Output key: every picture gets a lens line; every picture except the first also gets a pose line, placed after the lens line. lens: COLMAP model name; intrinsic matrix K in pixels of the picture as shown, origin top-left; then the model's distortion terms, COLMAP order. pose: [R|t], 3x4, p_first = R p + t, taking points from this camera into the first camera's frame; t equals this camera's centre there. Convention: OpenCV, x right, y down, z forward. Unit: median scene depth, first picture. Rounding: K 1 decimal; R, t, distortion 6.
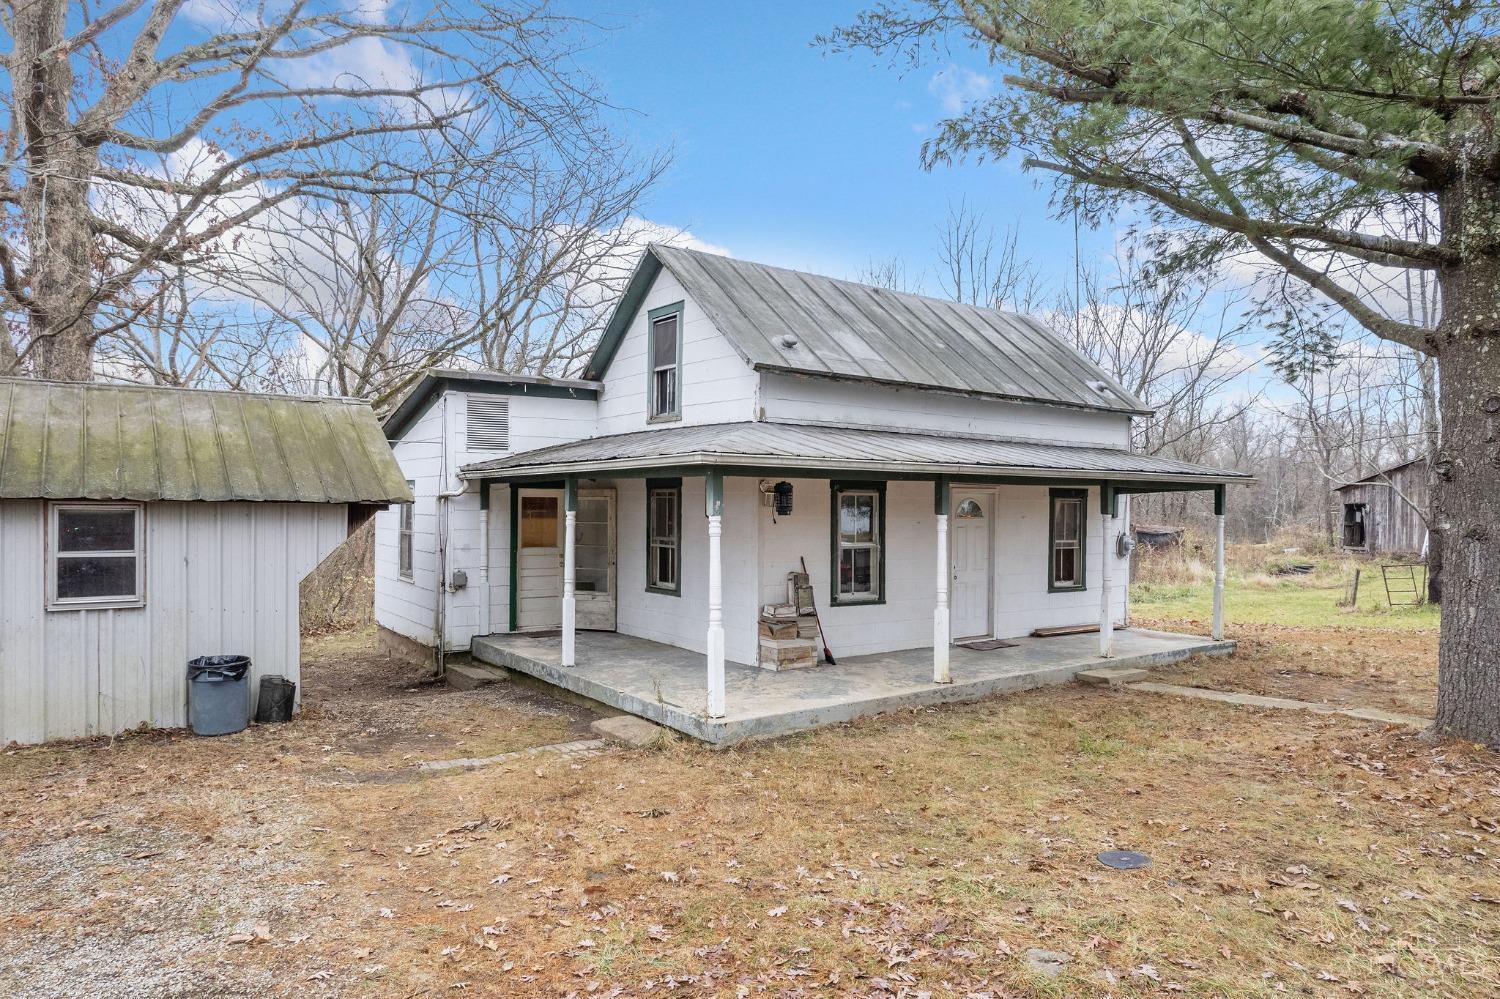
lens RADIAL K [[939.5, 0, 750.0], [0, 939.5, 499.5], [0, 0, 1]] dist [-0.024769, 0.001674]
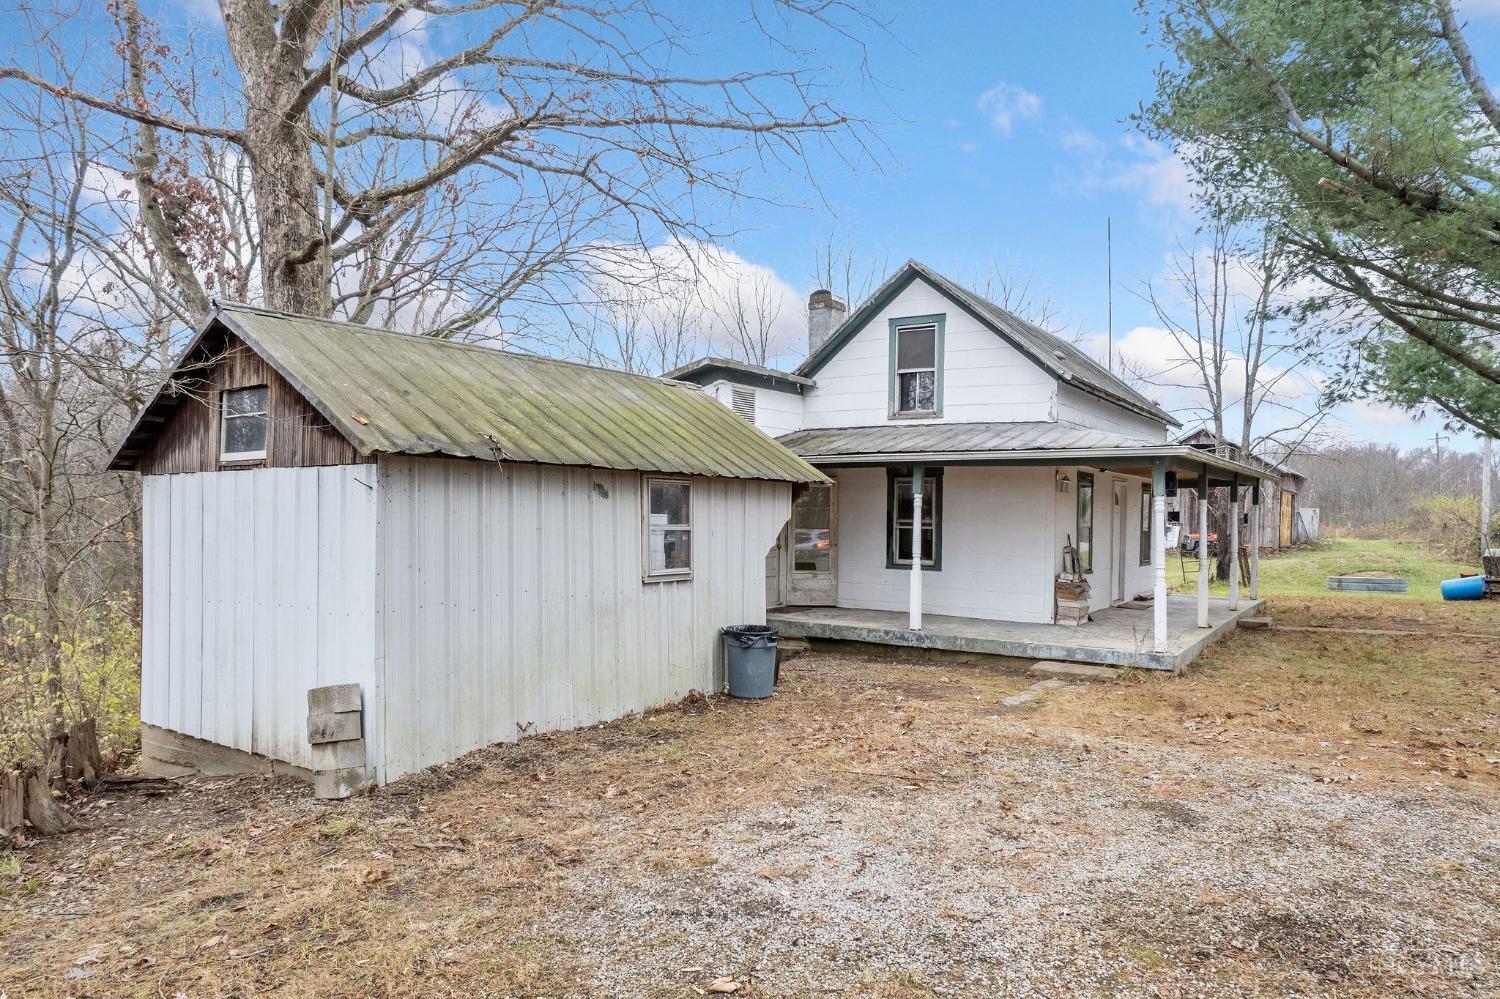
lens RADIAL K [[962.8, 0, 752.1], [0, 962.8, 522.9], [0, 0, 1]] dist [-0.079093, 0.072269]
pose [[0.937956, 0.000957, 0.346753, -0.678592], [-0.009286, 0.999707, 0.022359, 0.019366], [-0.346630, -0.024192, 0.937690, -0.021903]]
